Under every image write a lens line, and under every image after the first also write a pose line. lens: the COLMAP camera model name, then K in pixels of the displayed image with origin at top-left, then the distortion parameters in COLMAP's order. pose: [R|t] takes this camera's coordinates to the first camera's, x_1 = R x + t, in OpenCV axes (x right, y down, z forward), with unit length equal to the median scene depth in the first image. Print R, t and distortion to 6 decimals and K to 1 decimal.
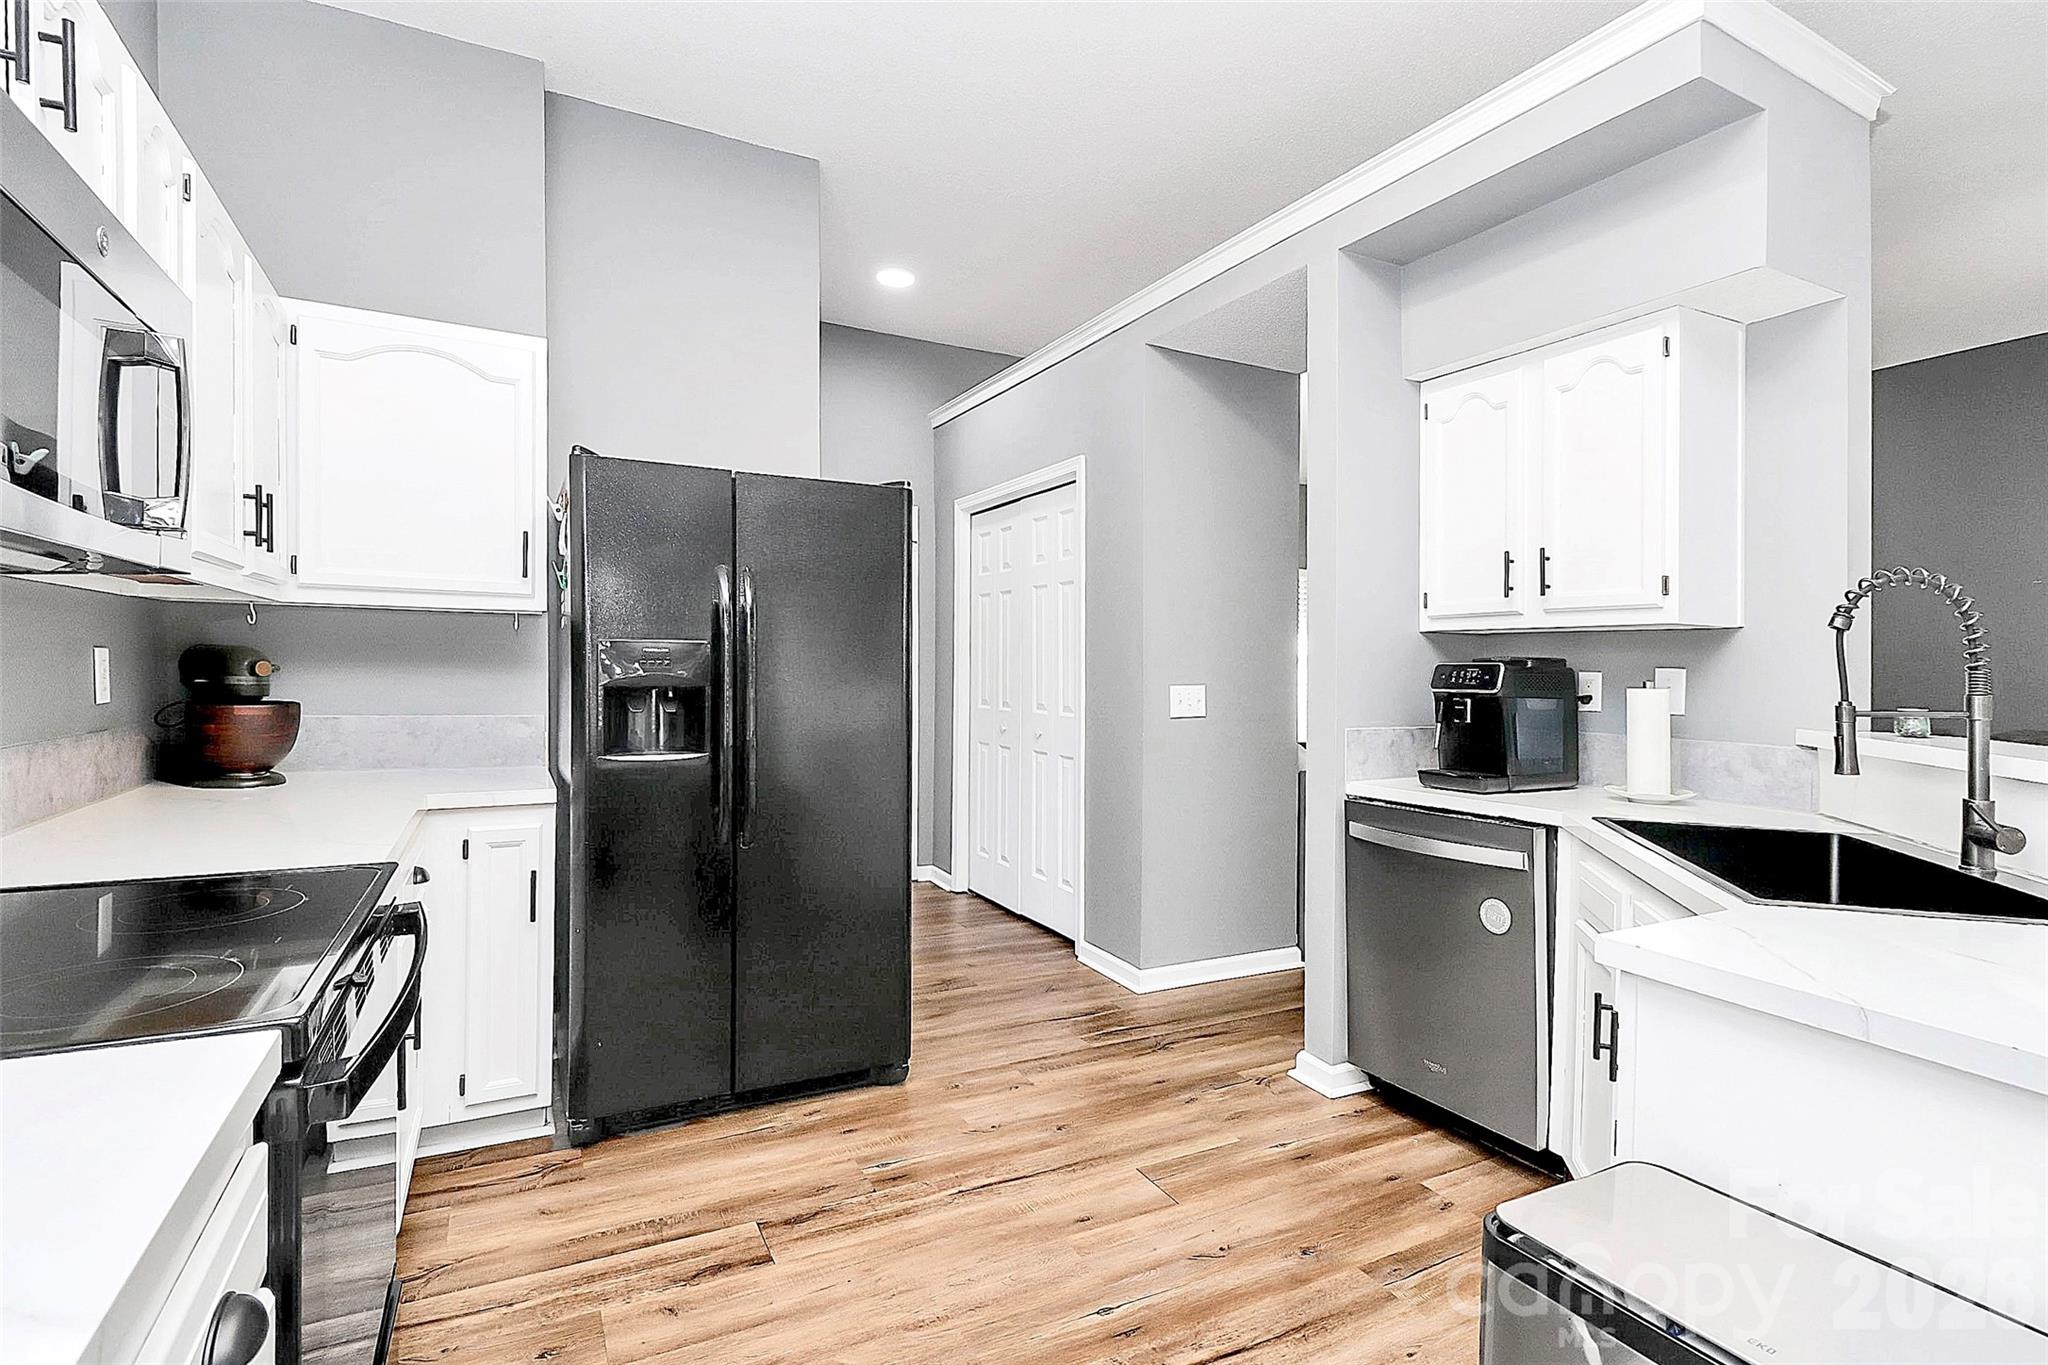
lens RADIAL K [[998.1, 0, 1029.5], [0, 998.1, 672.0], [0, 0, 1]] dist [0.006076, 0.000101]
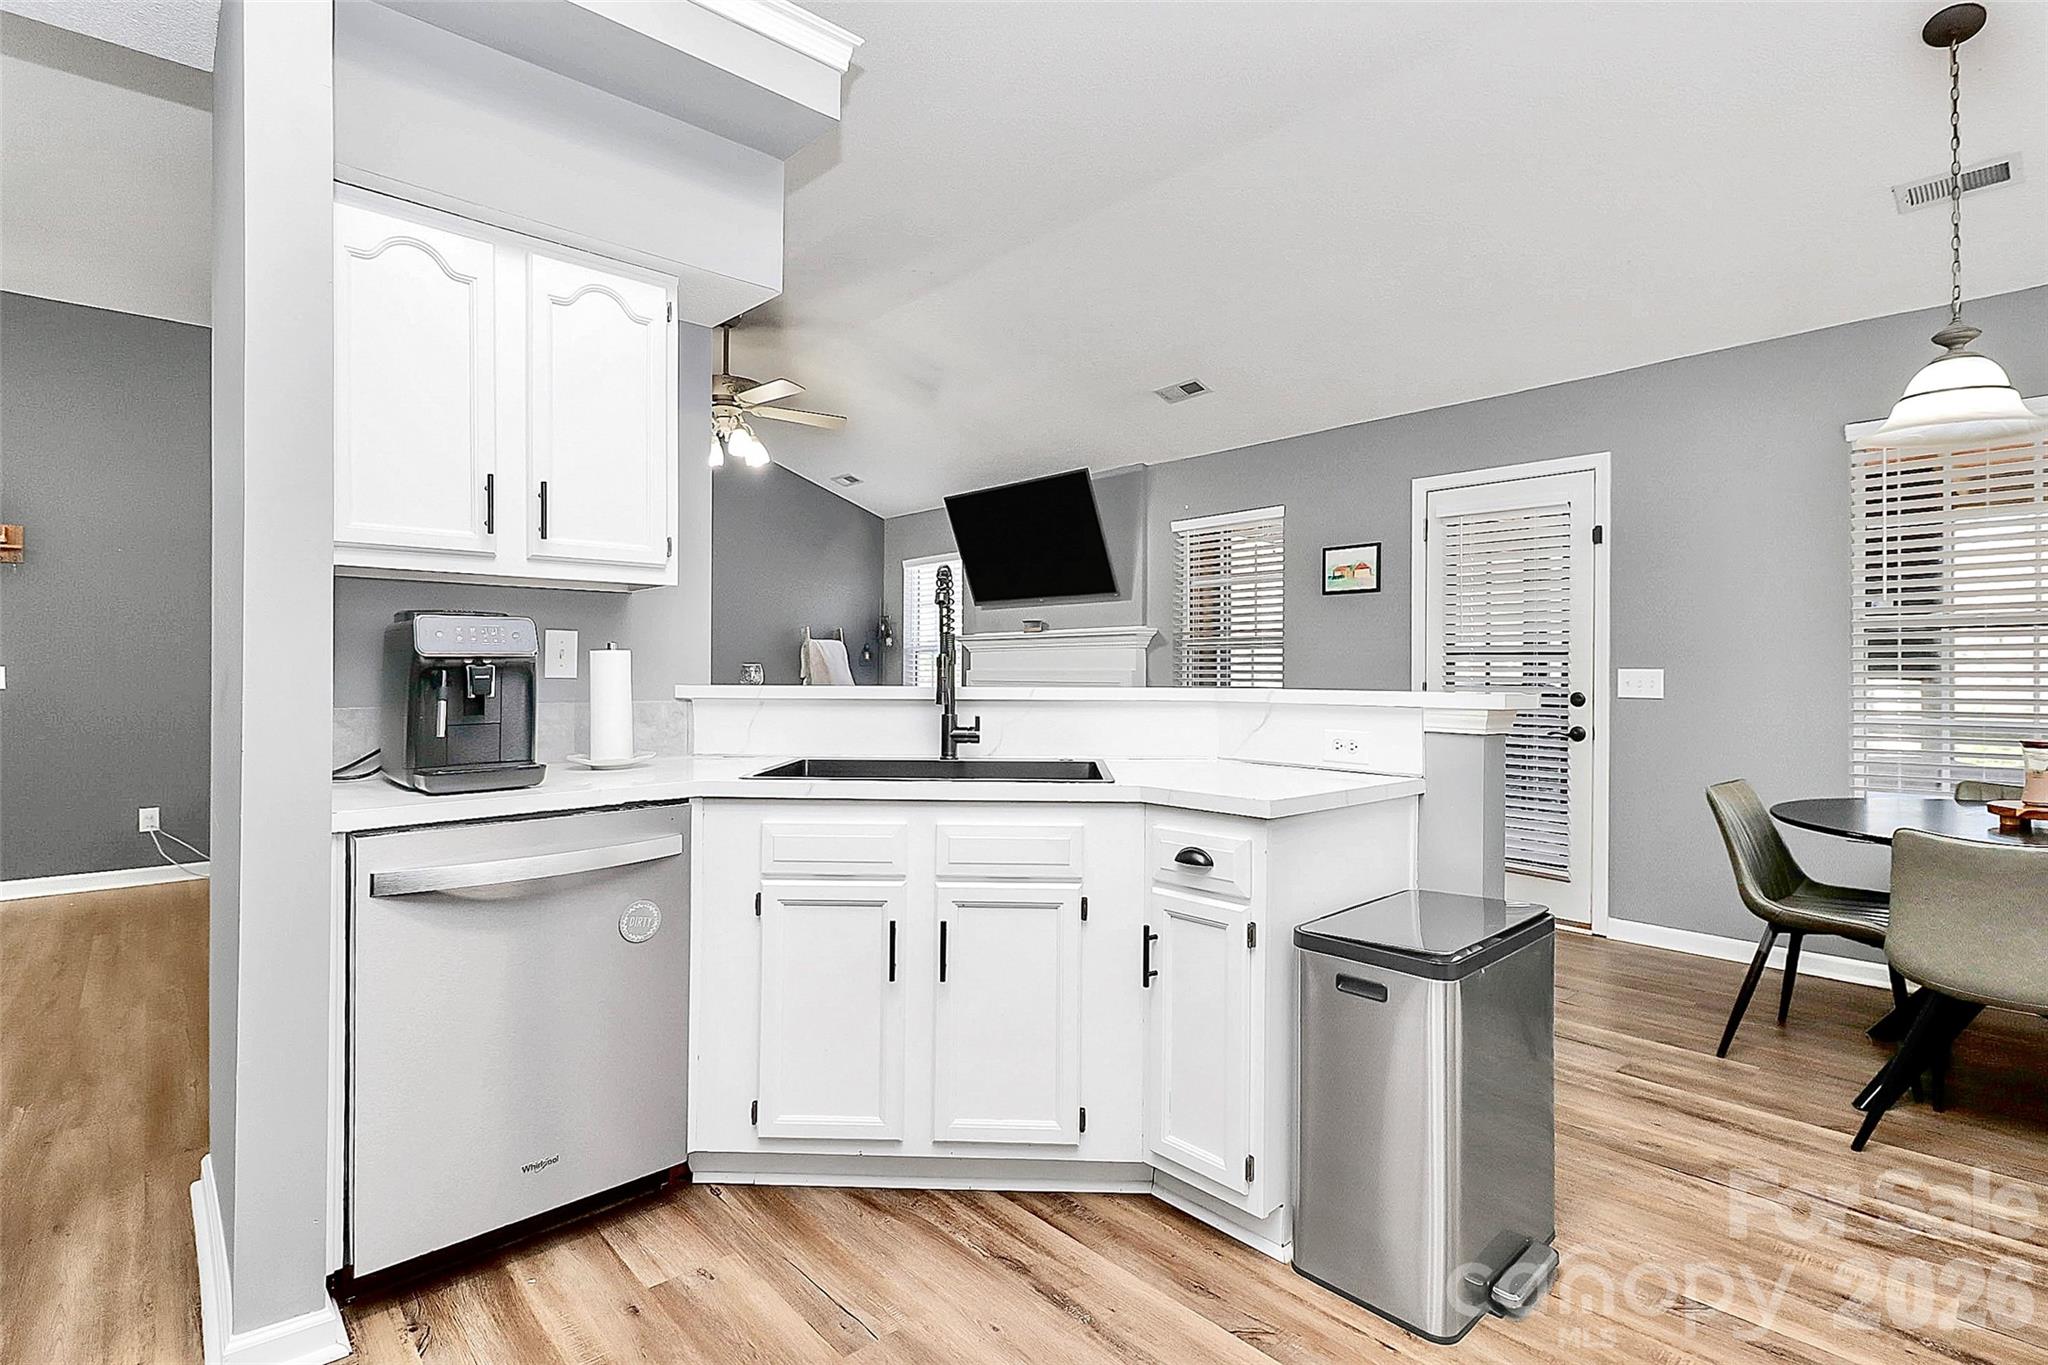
lens RADIAL K [[970.0, 0, 998.8], [0, 970.0, 658.3], [0, 0, 1]] dist [0.003597, -0.000109]
pose [[-0.237687, -0.001769, 0.971340, -0.404492], [0.003593, 0.999990, 0.002701, 0.025228], [-0.971335, 0.004132, -0.237678, 0.924090]]
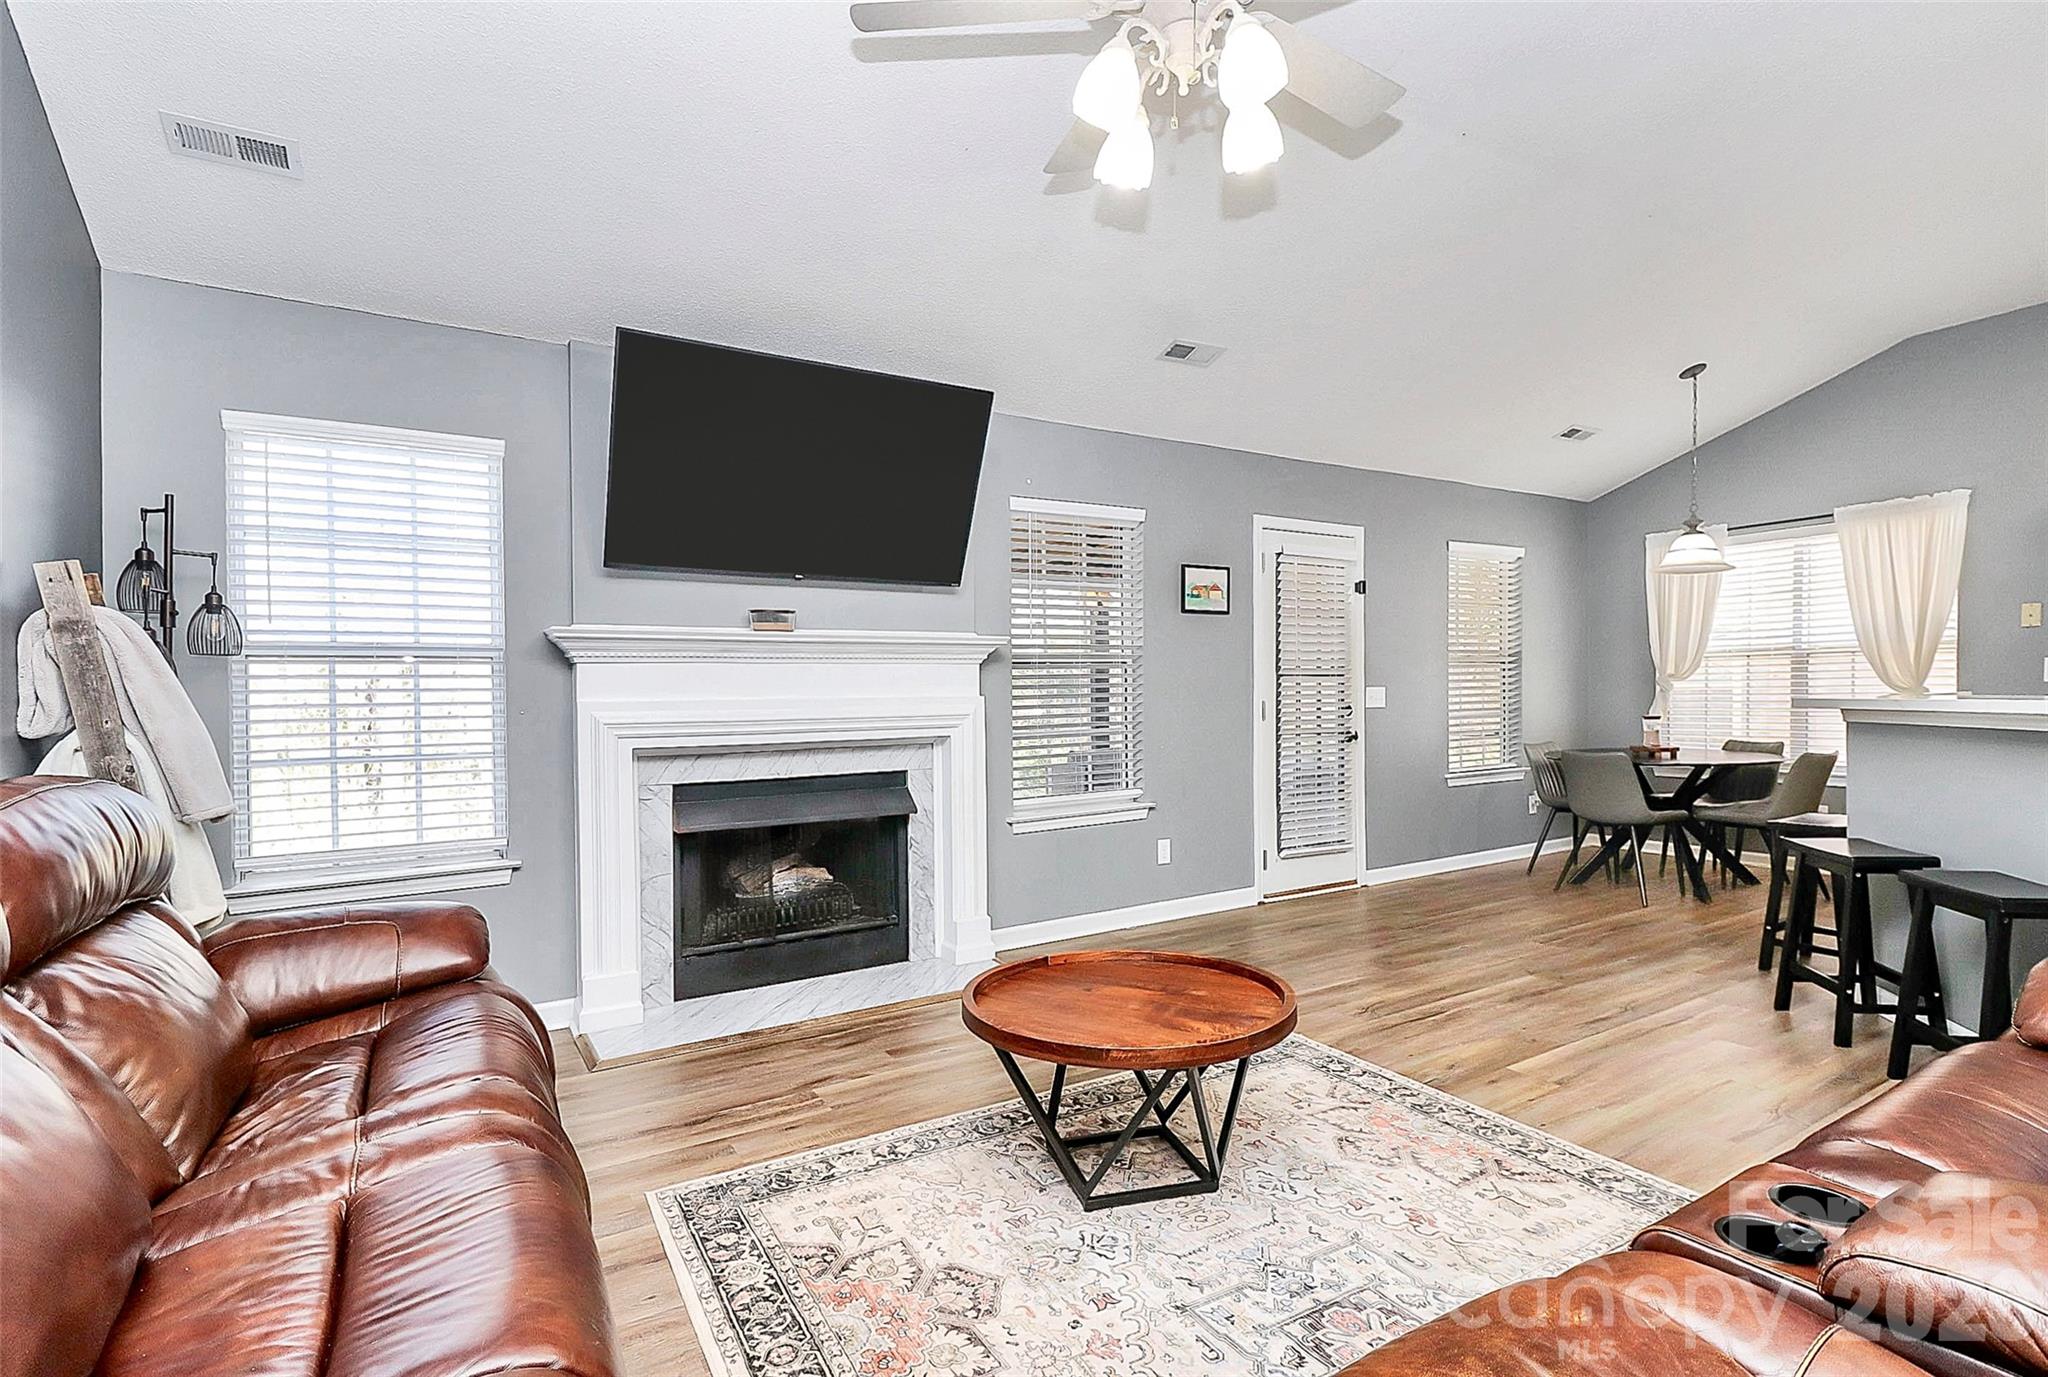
lens RADIAL K [[989.6, 0, 1025.3], [0, 989.6, 691.2], [0, 0, 1]] dist [0.003796, -0.000158]
pose [[-0.997530, -0.000670, -0.070233, 2.247173], [-0.001309, 0.999958, 0.009051, 0.042022], [0.070224, 0.009121, -0.997490, 1.868099]]
